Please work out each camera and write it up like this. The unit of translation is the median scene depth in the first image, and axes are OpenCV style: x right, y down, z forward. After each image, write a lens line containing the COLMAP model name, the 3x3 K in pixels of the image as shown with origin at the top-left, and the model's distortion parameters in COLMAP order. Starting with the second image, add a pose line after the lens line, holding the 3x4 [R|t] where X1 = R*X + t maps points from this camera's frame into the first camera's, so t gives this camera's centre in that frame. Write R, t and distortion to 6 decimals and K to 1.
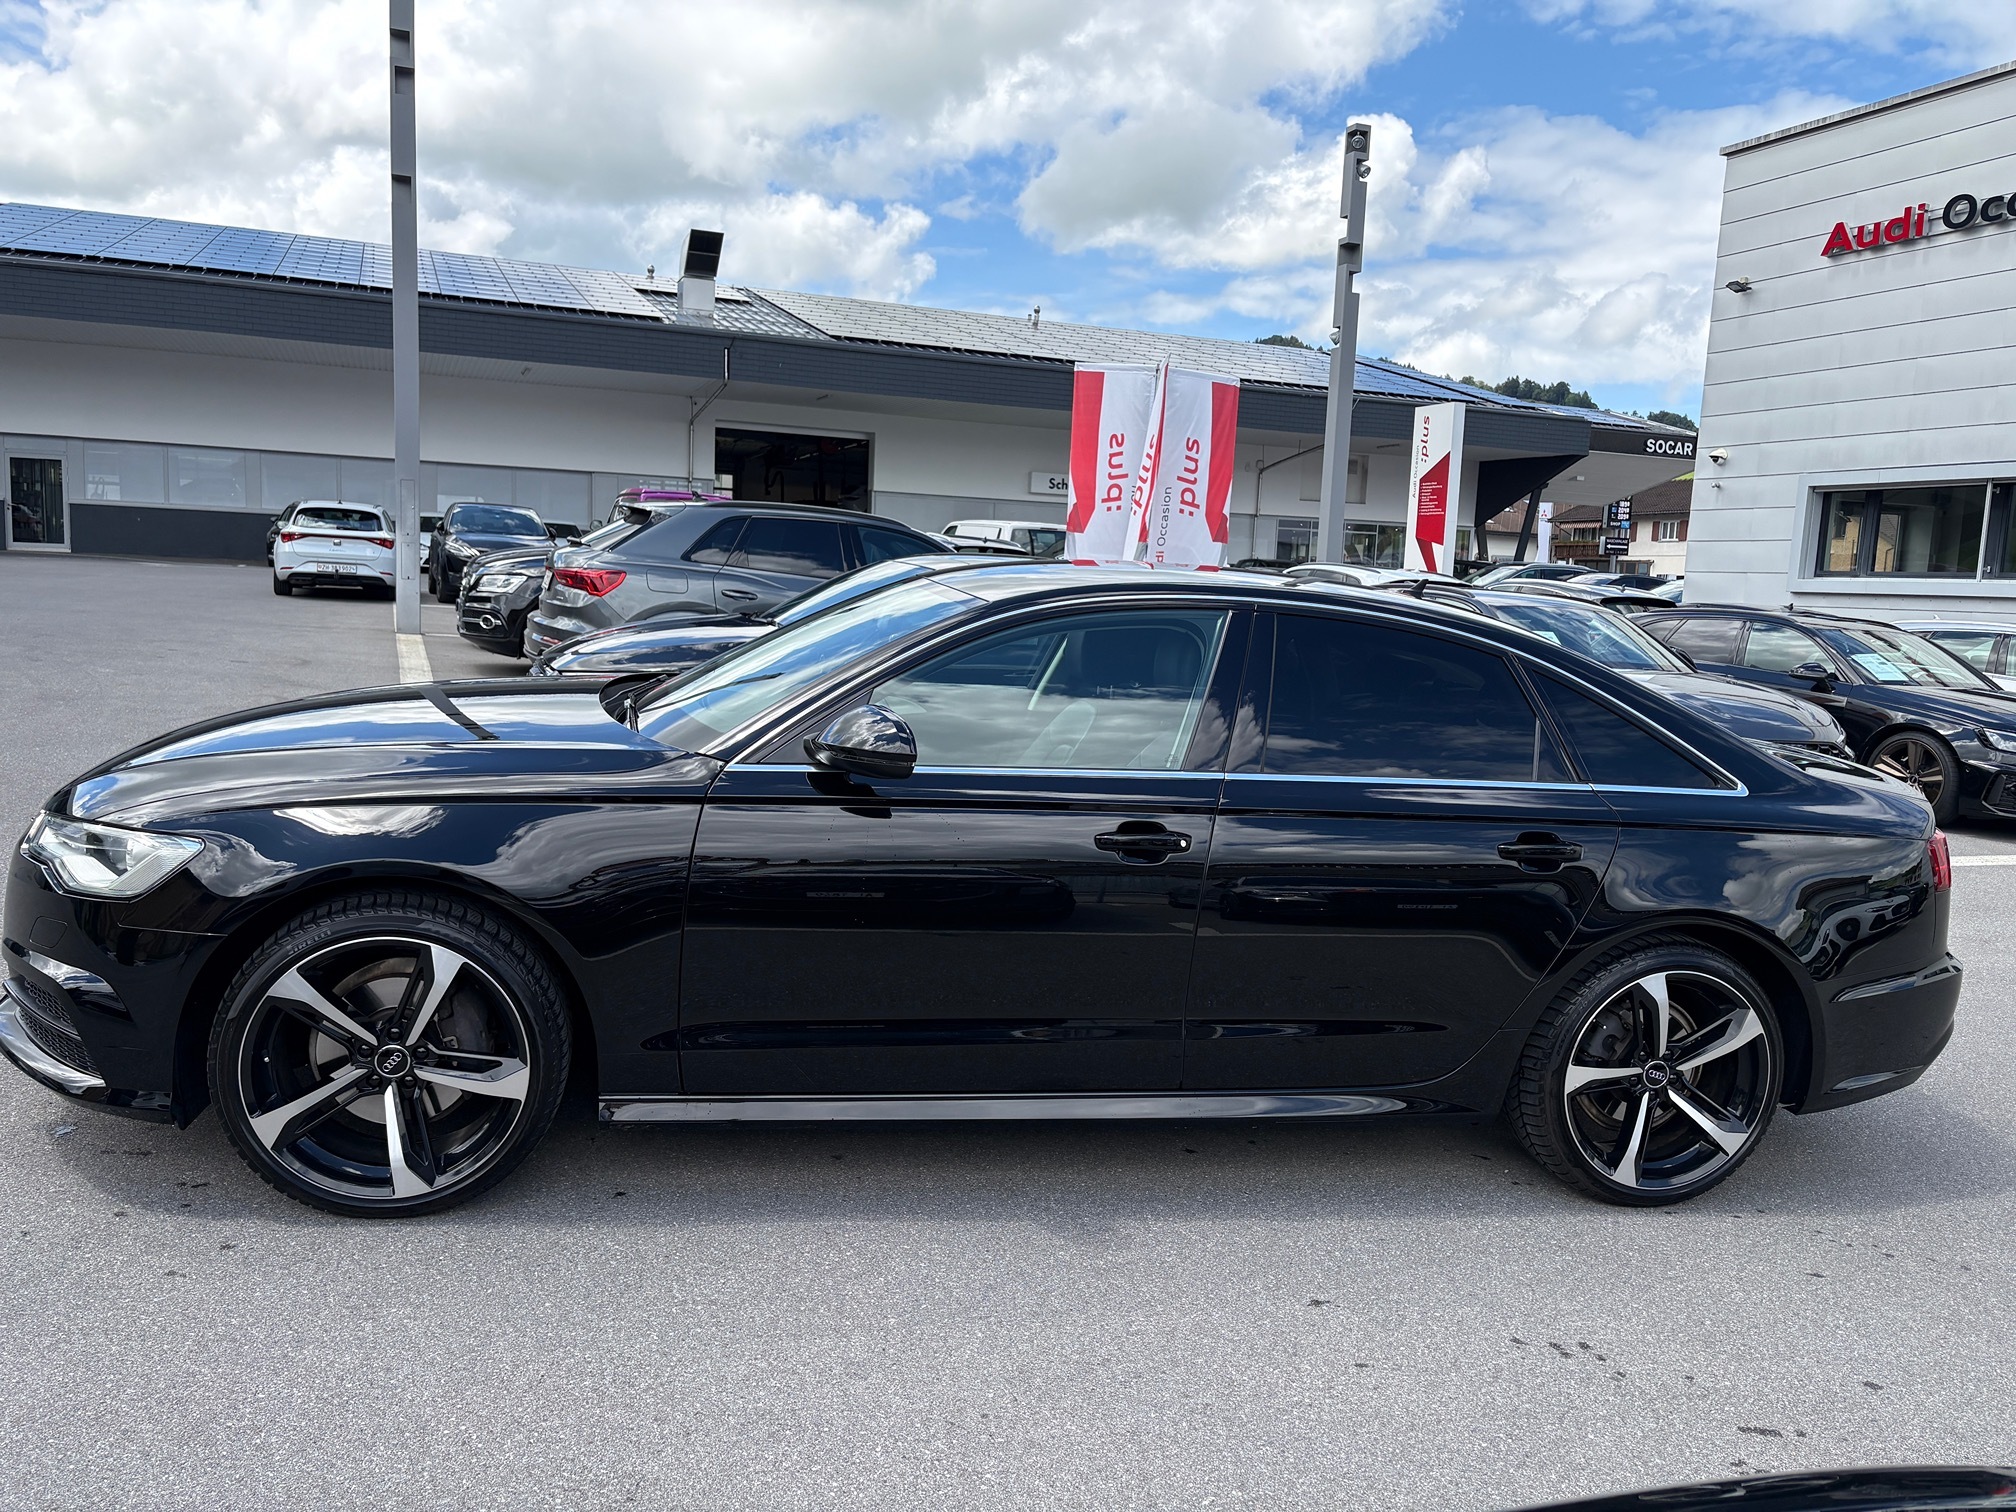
lens RADIAL K [[1539.2, 0, 1001.2], [0, 1539.2, 741.5], [0, 0, 1]] dist [0.047614, -0.039140]
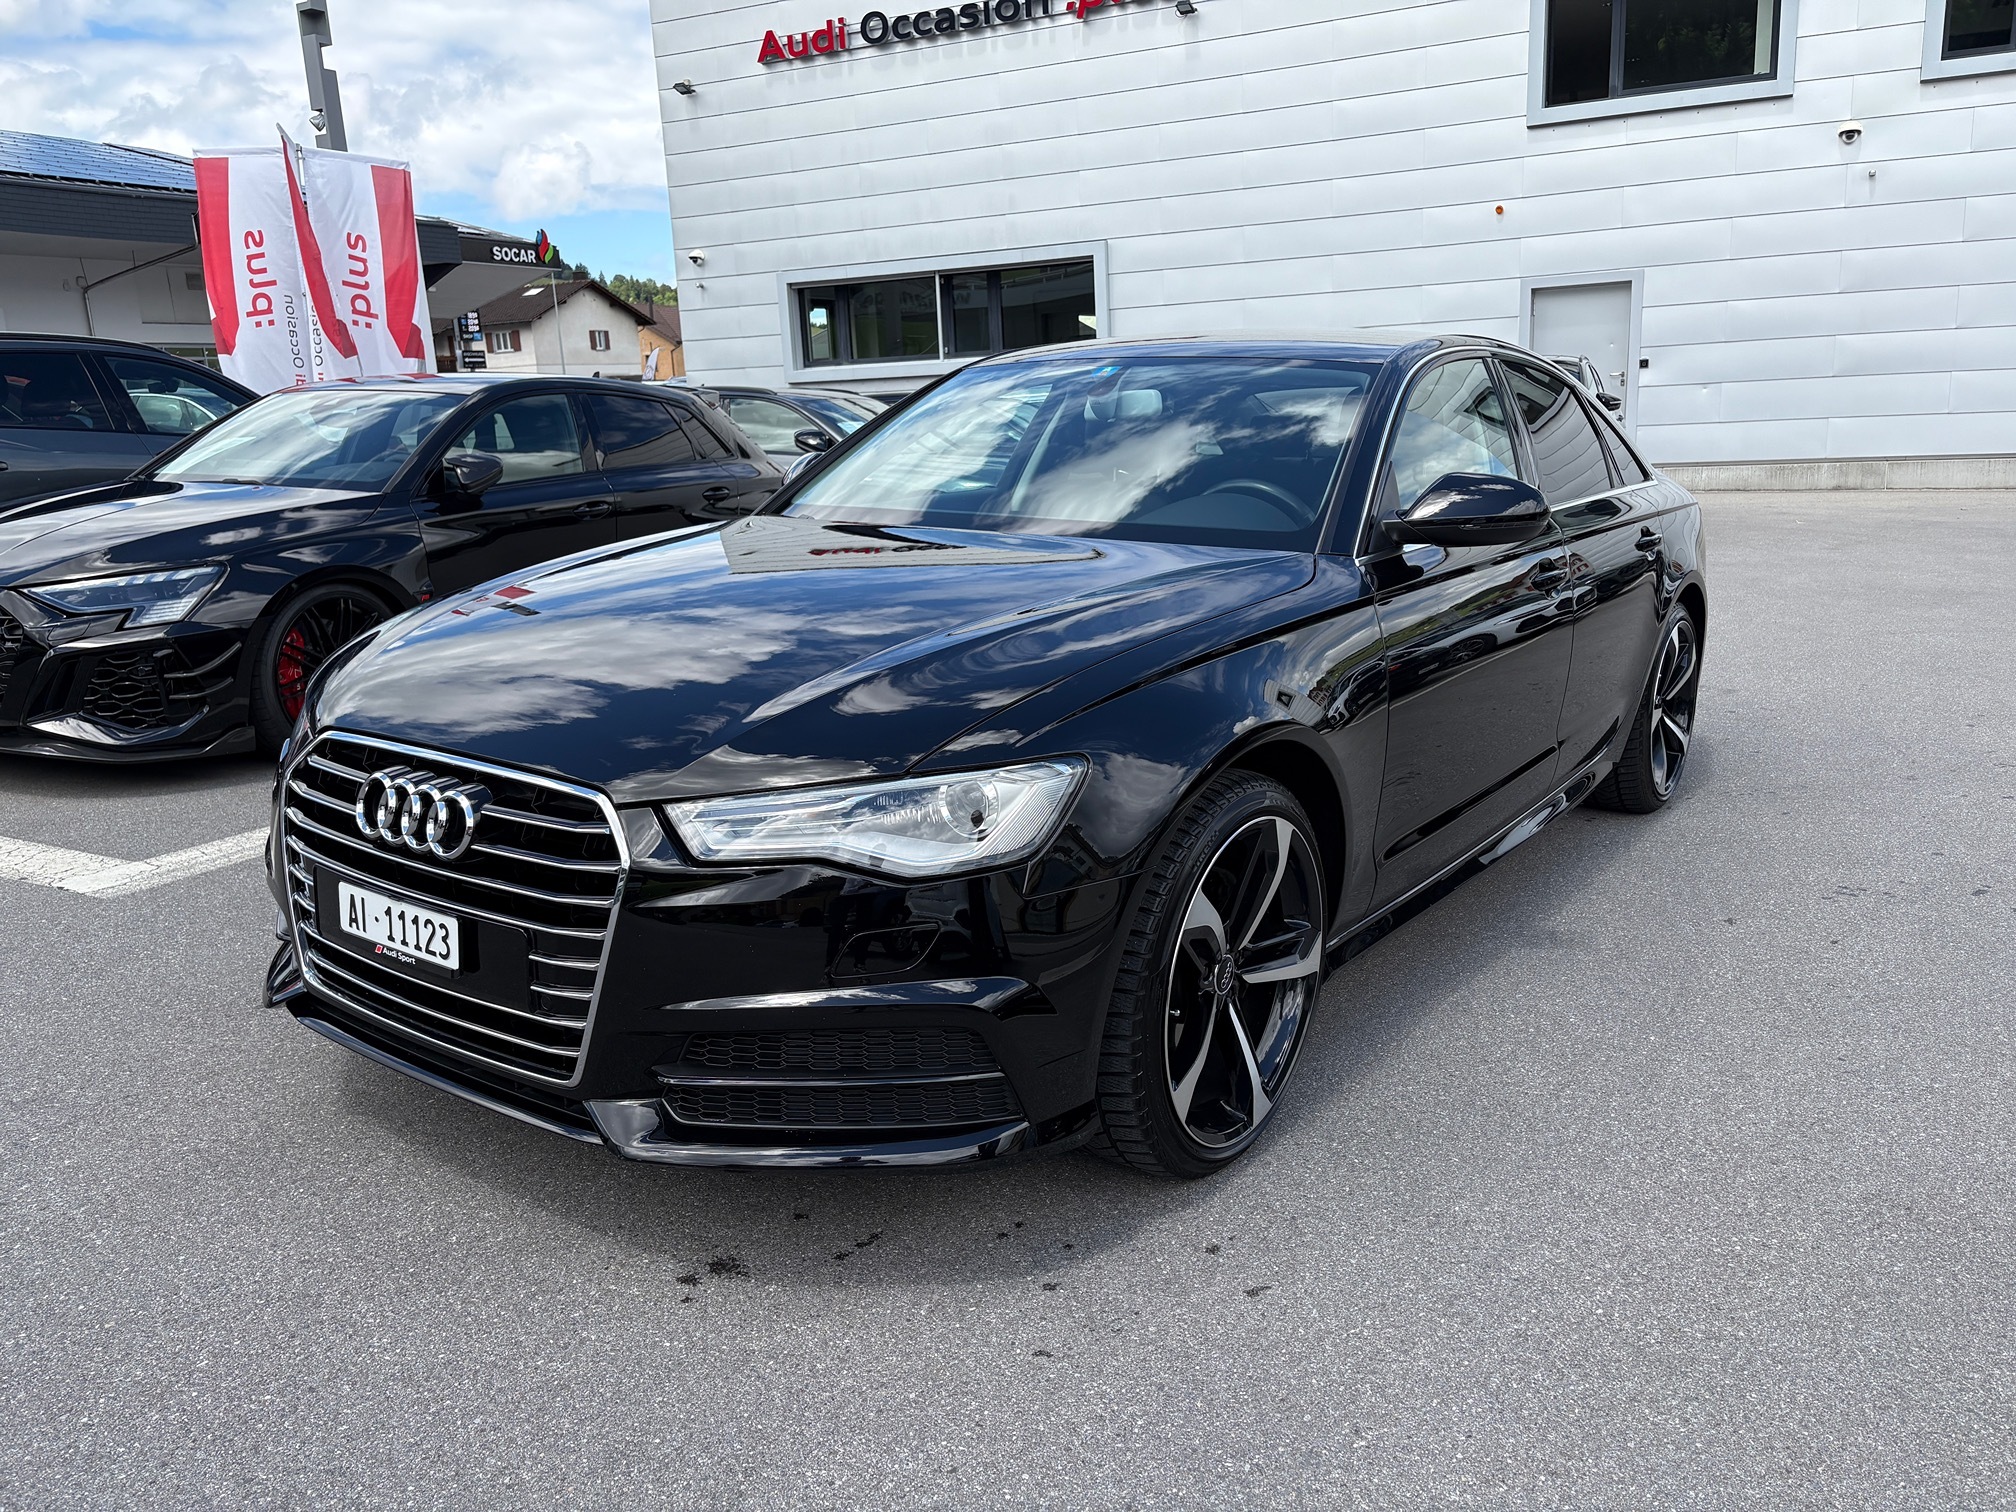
lens RADIAL K [[1539.2, 0, 1000.2], [0, 1539.2, 752.0], [0, 0, 1]] dist [0.047614, -0.039140]
pose [[0.731342, -0.227994, 0.642774, -0.225431], [0.150146, 0.973169, 0.174350, -0.014802], [-0.665278, -0.031000, 0.745952, 0.113248]]
